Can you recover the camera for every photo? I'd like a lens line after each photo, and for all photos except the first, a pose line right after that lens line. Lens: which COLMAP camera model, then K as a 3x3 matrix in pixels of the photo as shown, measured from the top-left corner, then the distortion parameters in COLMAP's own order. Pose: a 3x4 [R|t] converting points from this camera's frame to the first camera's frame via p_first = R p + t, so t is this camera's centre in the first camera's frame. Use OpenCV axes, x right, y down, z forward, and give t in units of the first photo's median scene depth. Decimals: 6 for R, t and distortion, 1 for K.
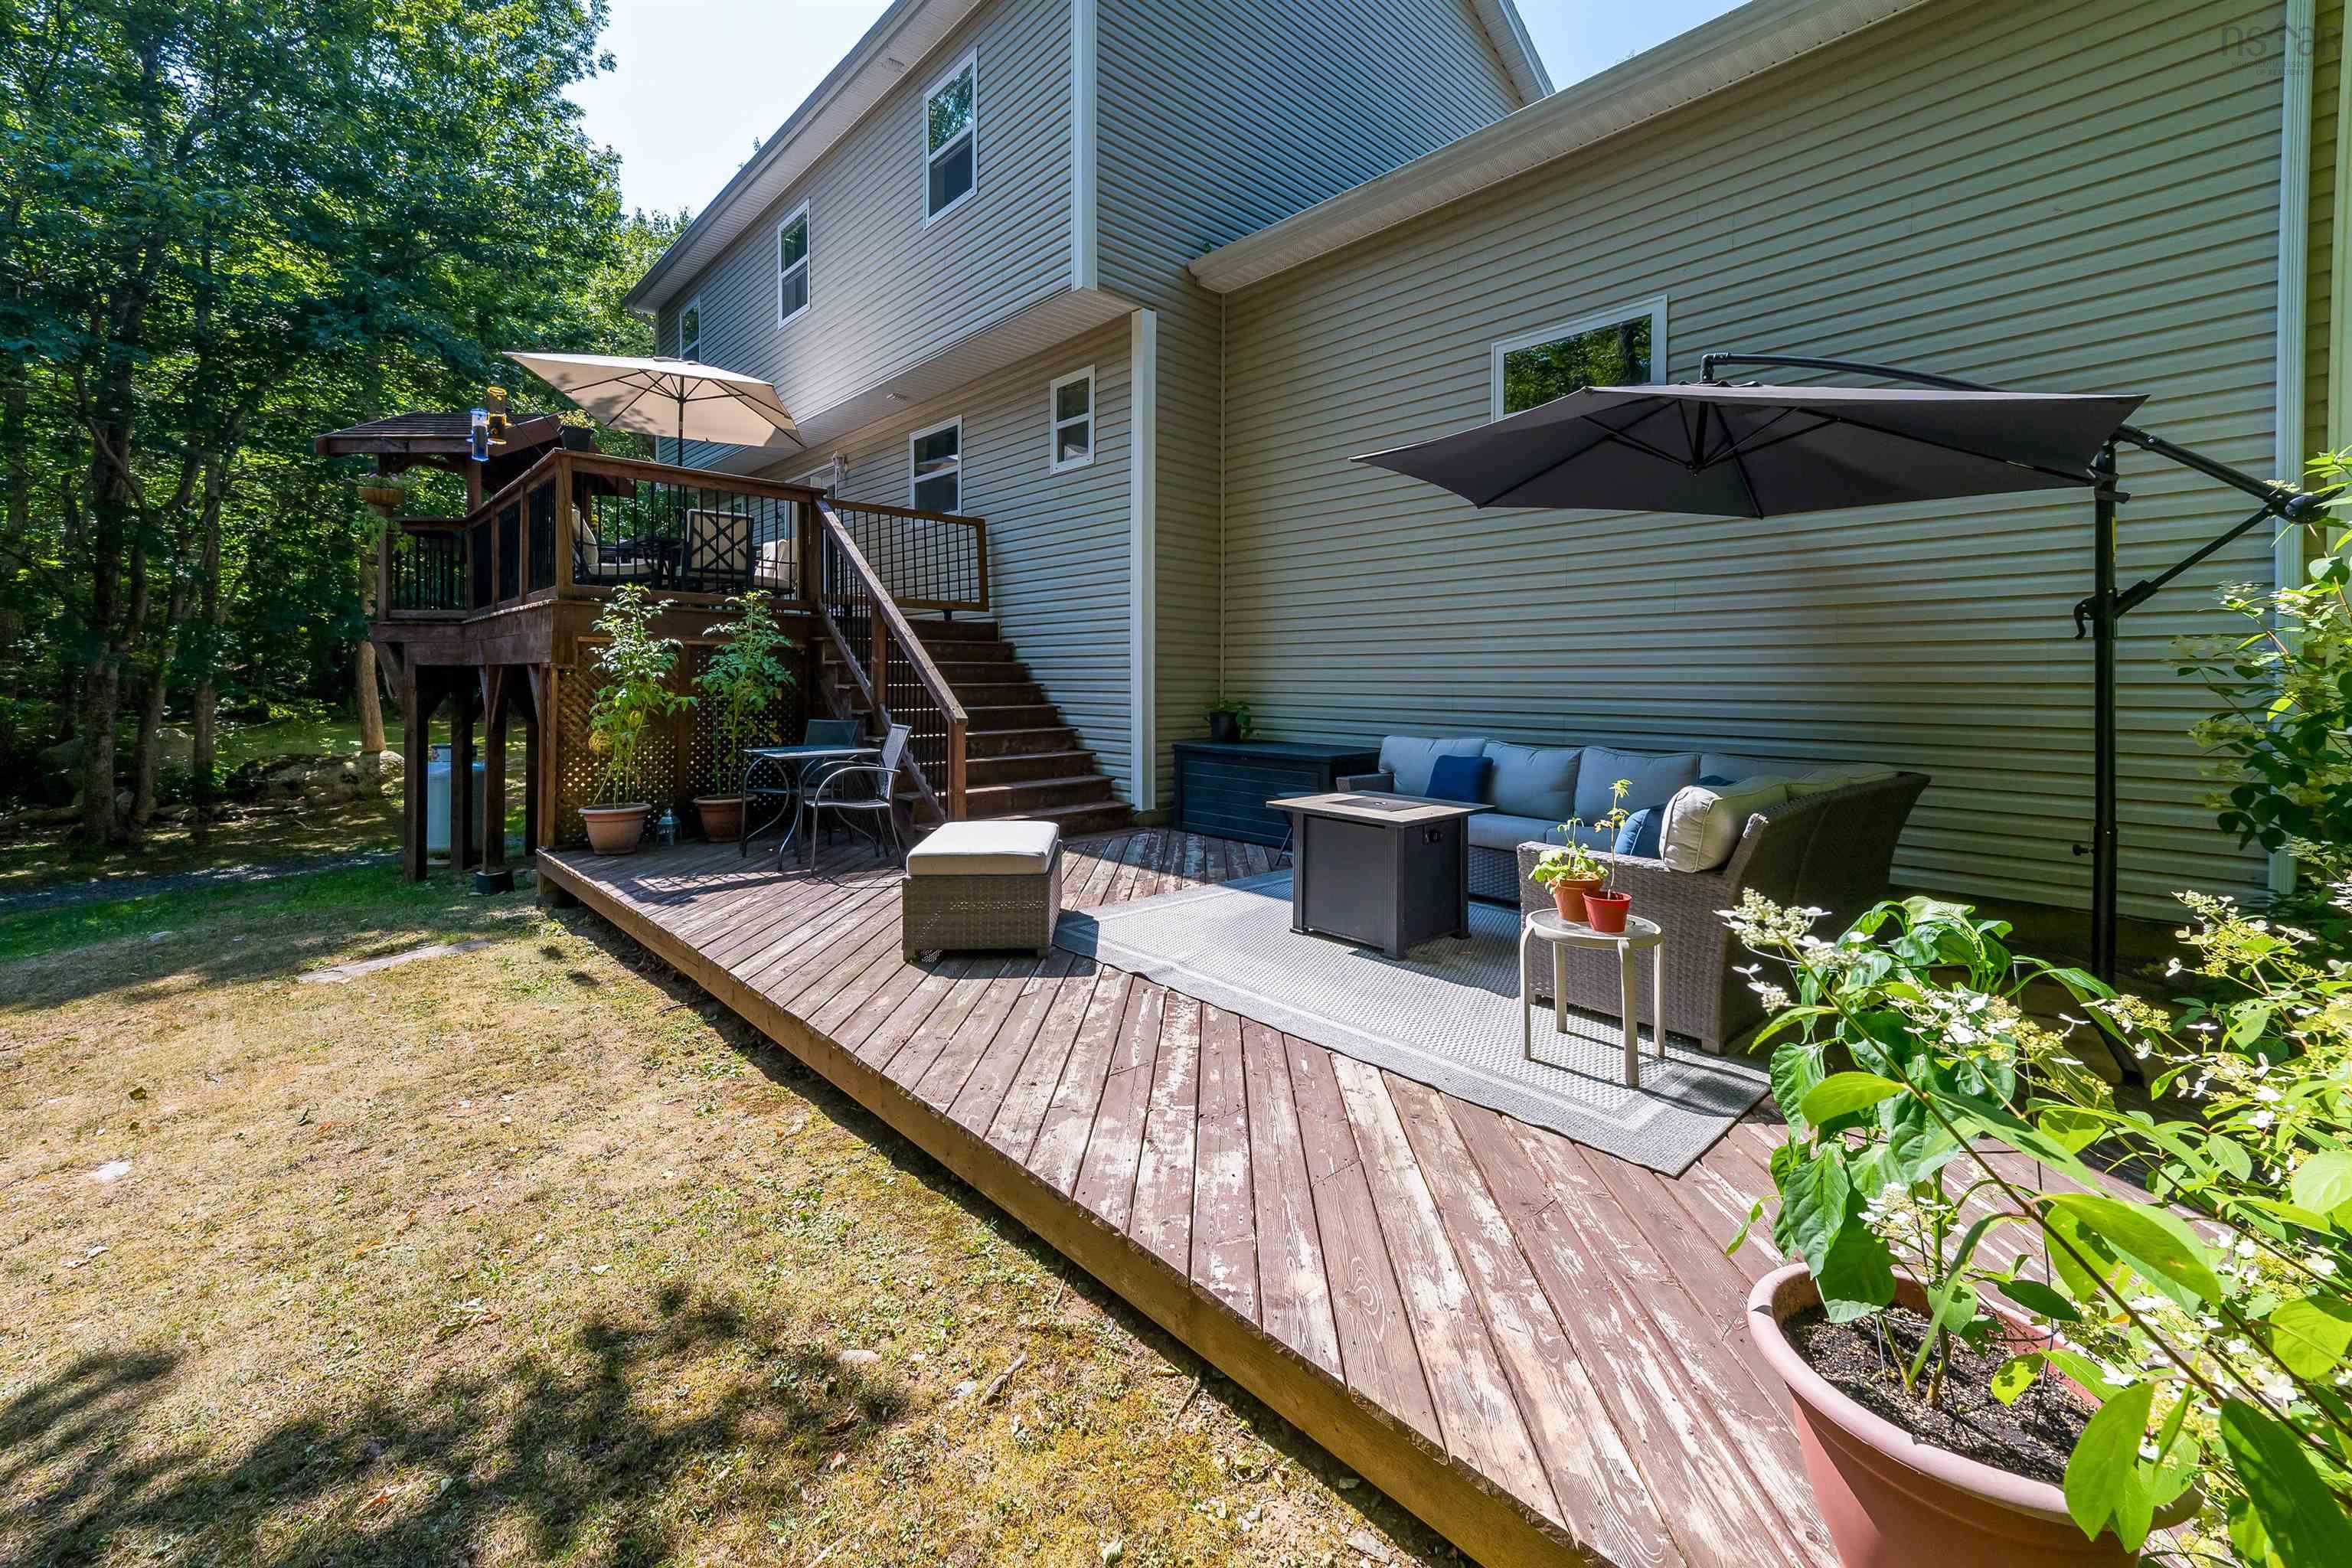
lens RADIAL K [[937.5, 0, 1180.1], [0, 937.5, 686.2], [0, 0, 1]] dist [0.001086, 0.000028]
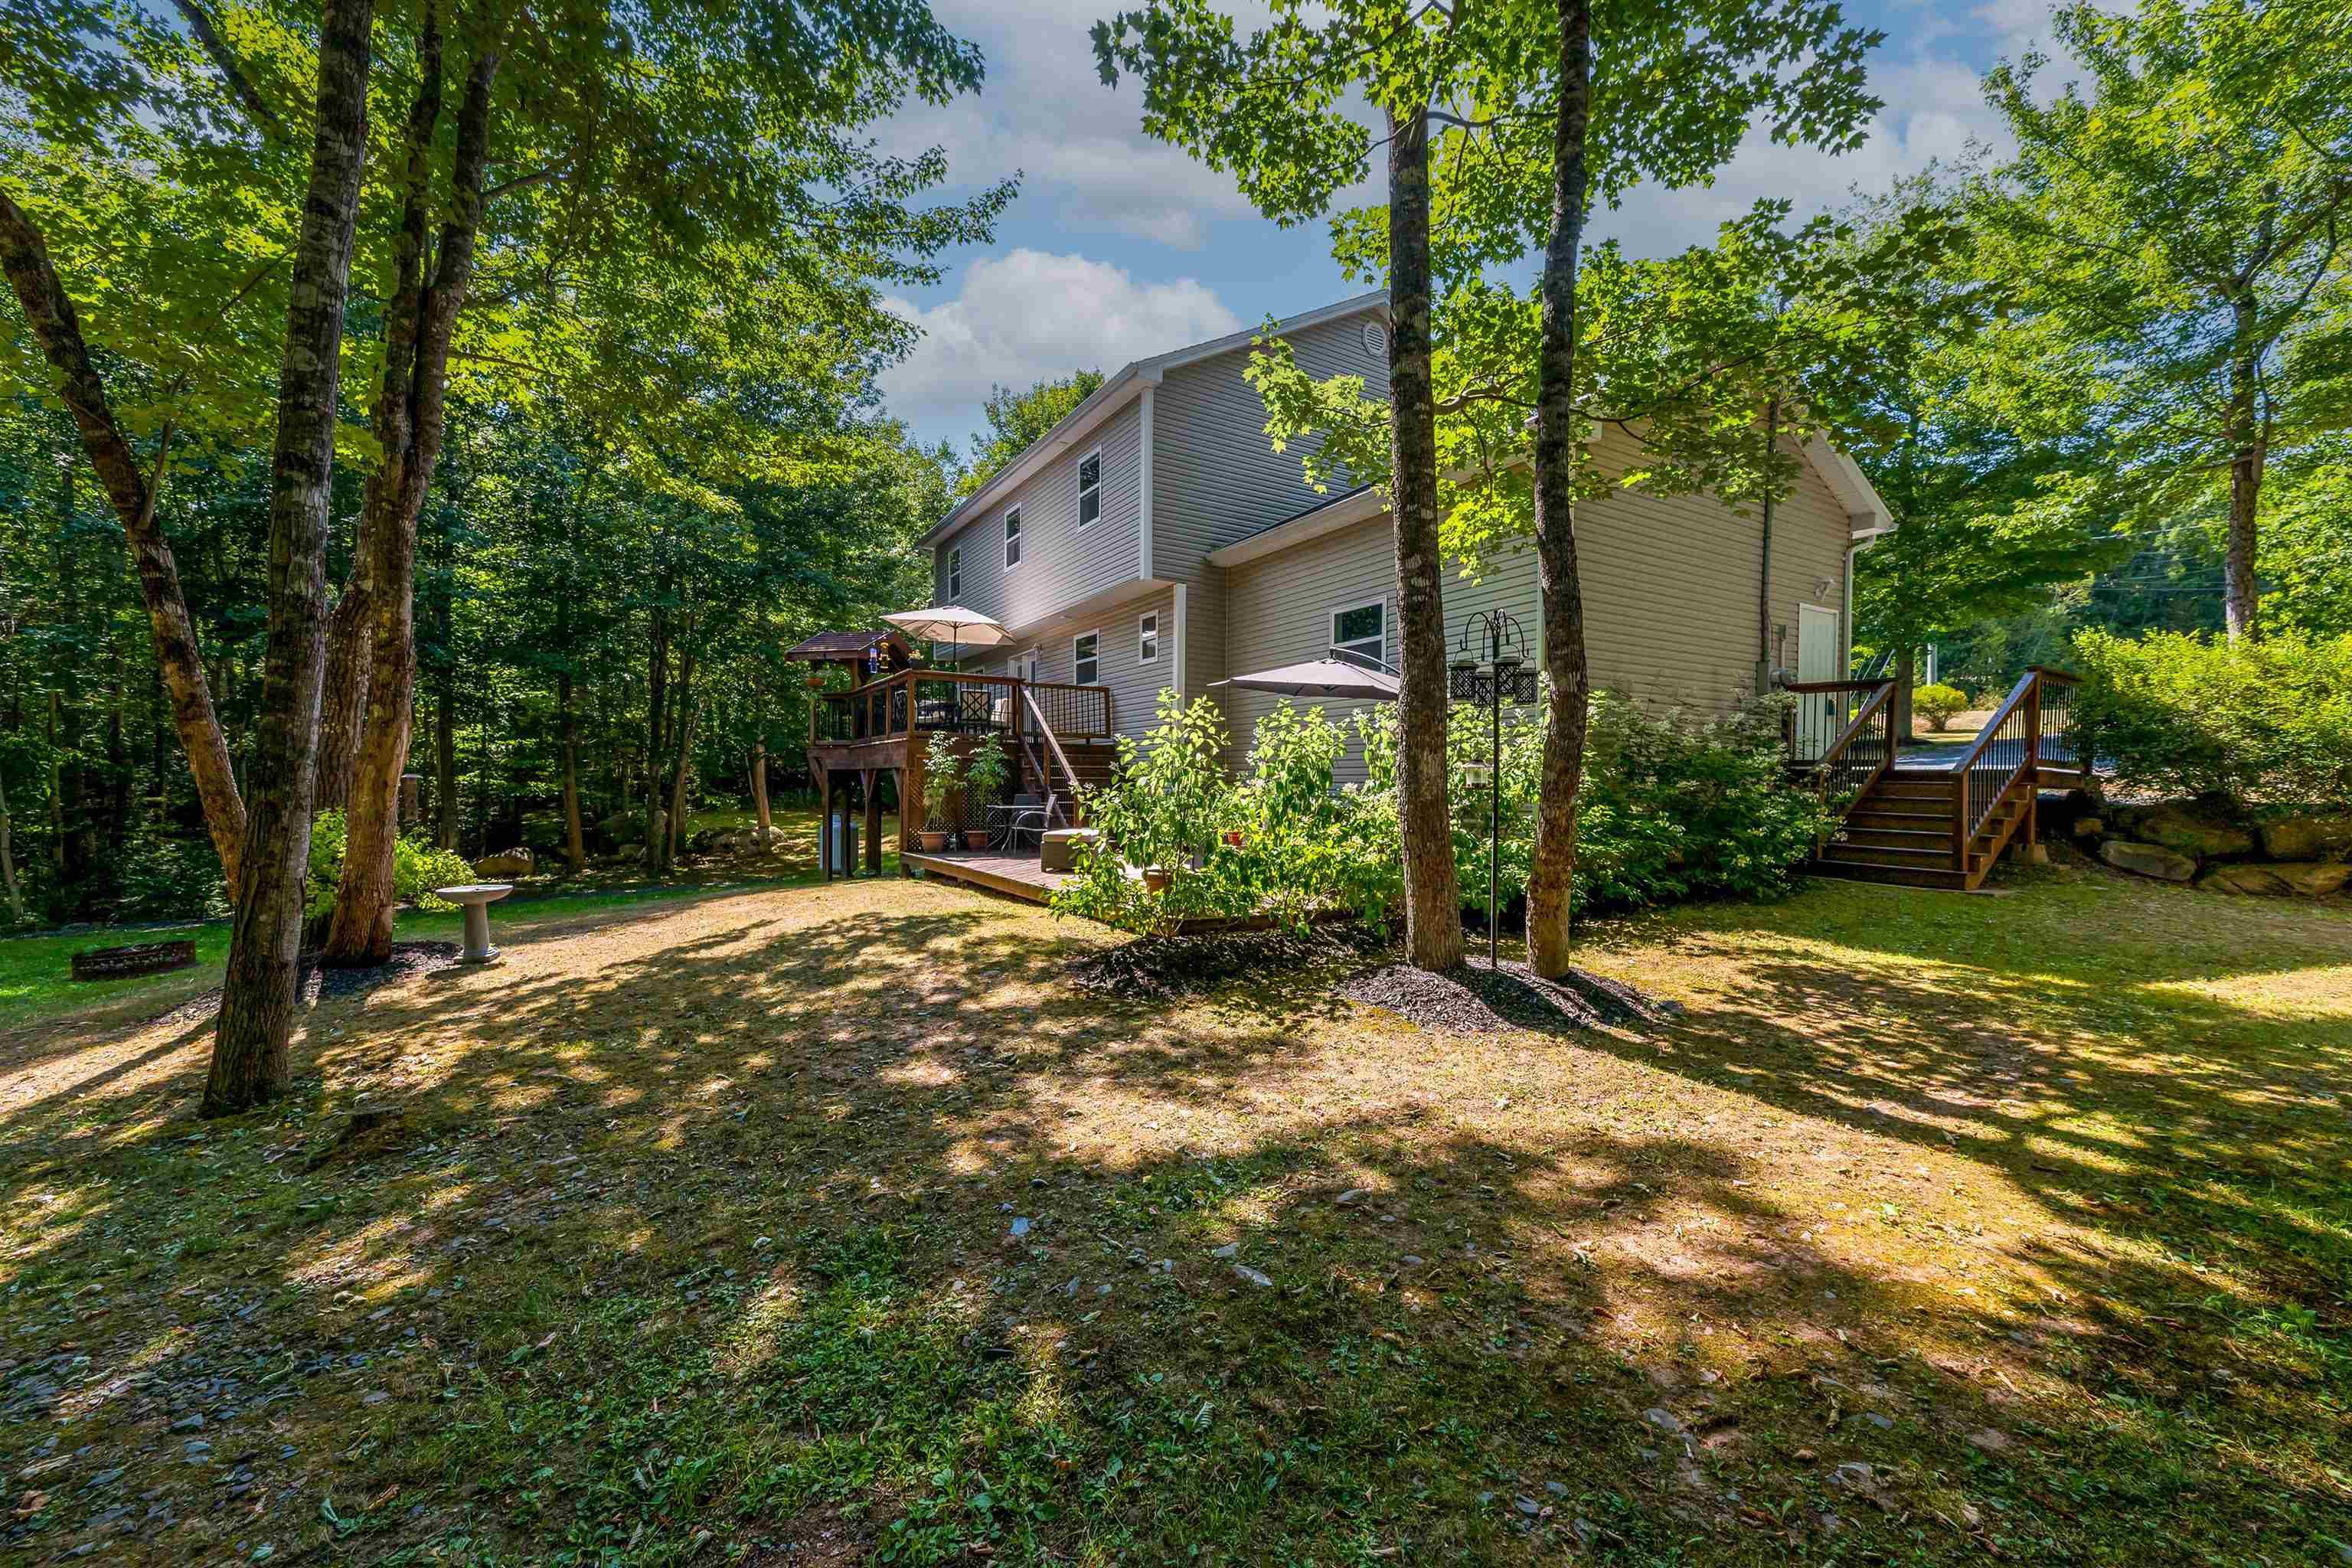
lens RADIAL K [[944.7, 0, 1176.0], [0, 944.7, 784.0], [0, 0, 1]] dist [-0.000075, -0.000016]
pose [[0.973652, -0.001540, -0.228034, 0.402888], [-0.001002, 0.999939, -0.011030, 0.034994], [0.228037, 0.010968, 0.973591, -0.902115]]
